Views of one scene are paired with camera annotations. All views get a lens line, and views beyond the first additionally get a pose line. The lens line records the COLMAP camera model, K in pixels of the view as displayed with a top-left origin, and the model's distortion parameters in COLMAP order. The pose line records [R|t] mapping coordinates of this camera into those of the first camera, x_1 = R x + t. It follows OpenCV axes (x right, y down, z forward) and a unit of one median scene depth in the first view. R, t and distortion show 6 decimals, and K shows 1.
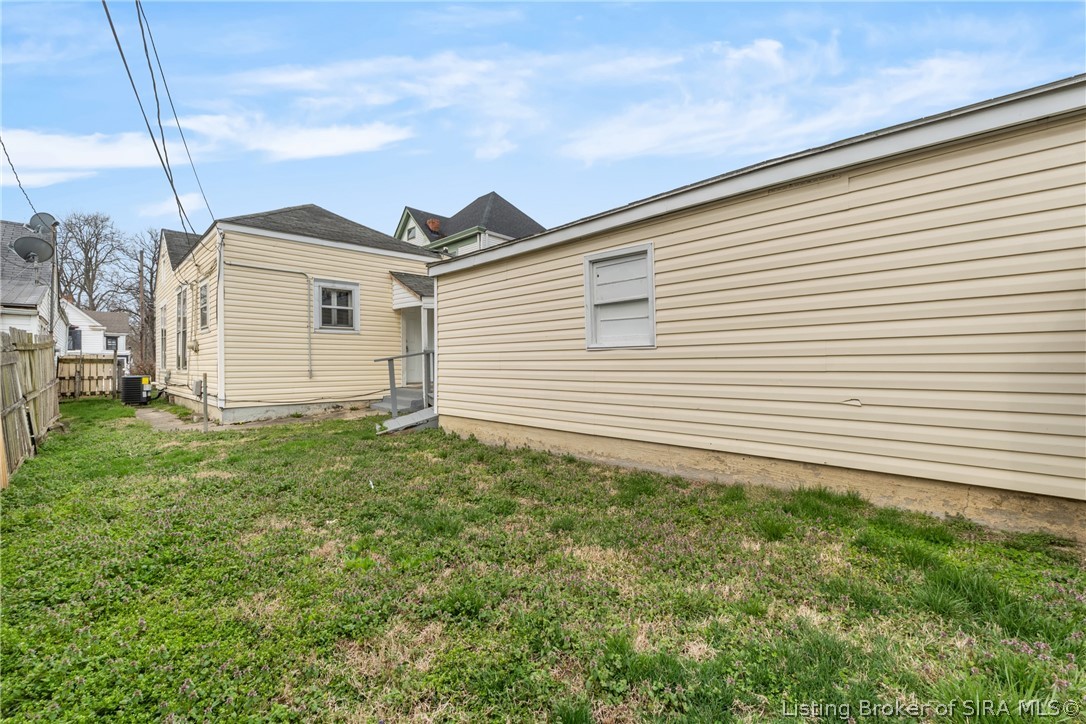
lens RADIAL K [[463.8, 0, 543.0], [0, 463.8, 362.6], [0, 0, 1]] dist [0.000881, -0.000145]
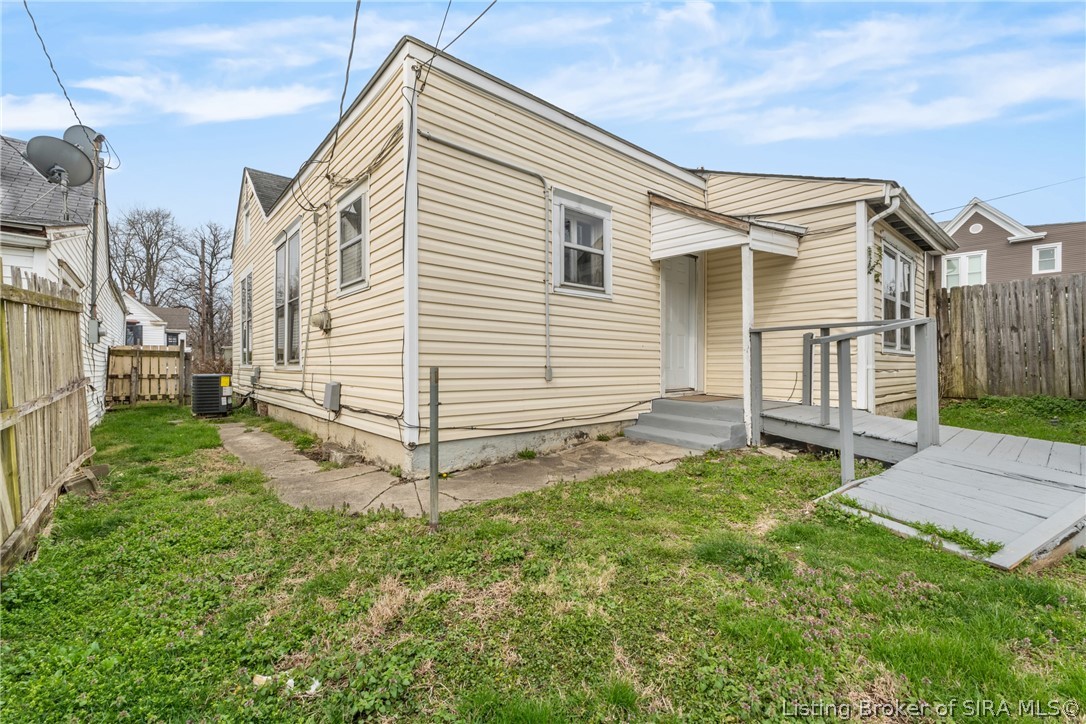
lens RADIAL K [[463.8, 0, 543.1], [0, 463.8, 366.5], [0, 0, 1]] dist [0.000881, -0.000145]
pose [[0.997365, 0.006724, -0.072232, -0.319572], [-0.006381, 0.999967, 0.004977, 0.009996], [0.072263, -0.004503, 0.997375, 0.330348]]
